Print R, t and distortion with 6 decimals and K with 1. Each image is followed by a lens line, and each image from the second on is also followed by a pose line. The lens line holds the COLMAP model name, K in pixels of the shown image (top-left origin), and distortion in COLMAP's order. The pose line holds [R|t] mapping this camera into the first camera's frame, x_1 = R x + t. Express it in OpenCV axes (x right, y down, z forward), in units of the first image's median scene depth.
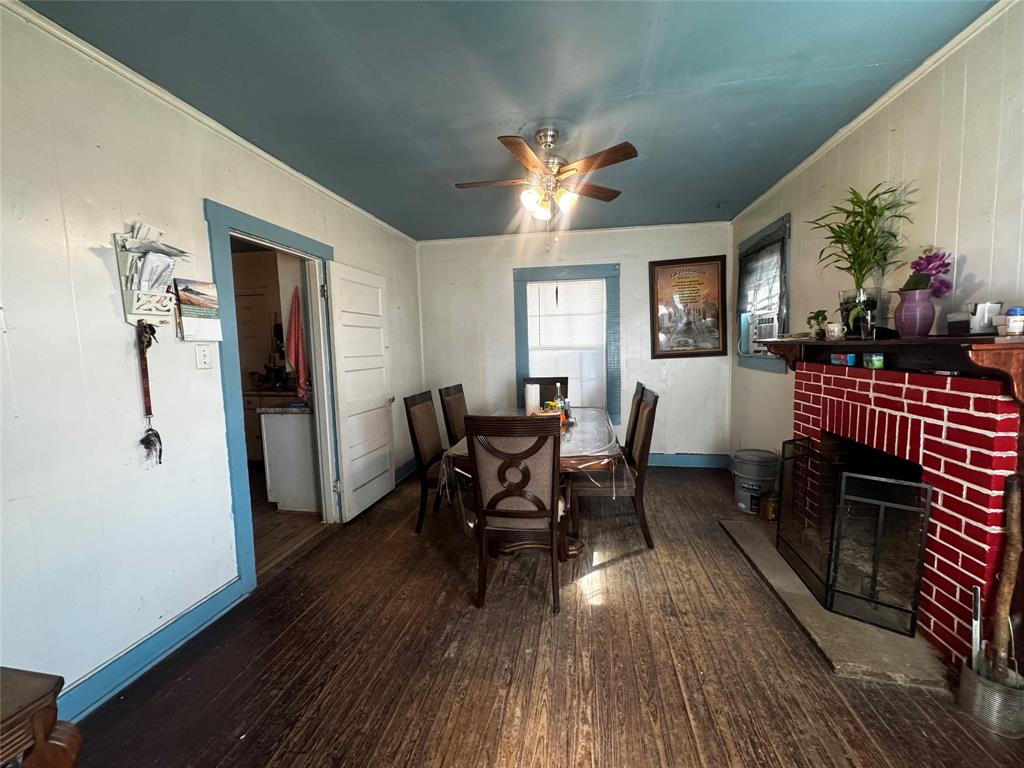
lens RADIAL K [[407.5, 0, 510.0], [0, 407.5, 385.1], [0, 0, 1]] dist [0.003397, 0.000009]
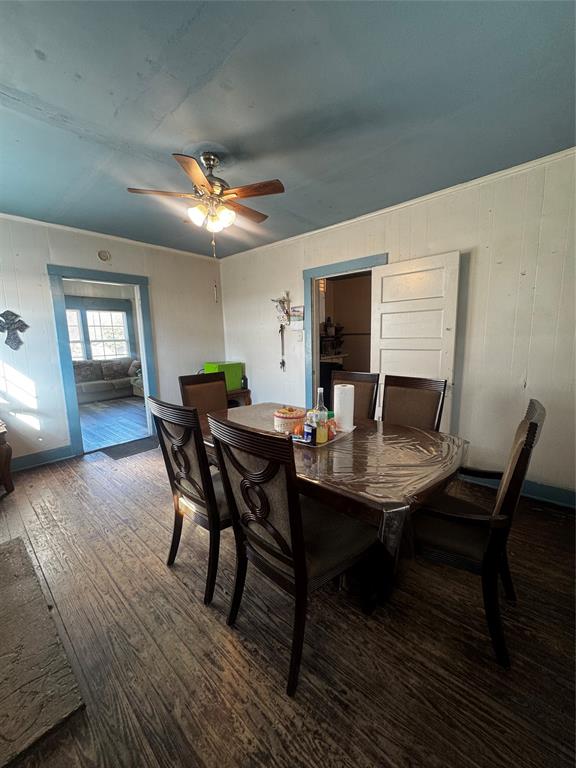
lens RADIAL K [[305.6, 0, 284.9], [0, 305.6, 383.8], [0, 0, 1]] dist [0.003397, 0.000009]
pose [[-0.524900, 0.157595, -0.836447, 0.947630], [-0.053894, 0.974584, 0.217442, -0.193108], [0.849456, 0.159215, -0.503065, 1.972360]]
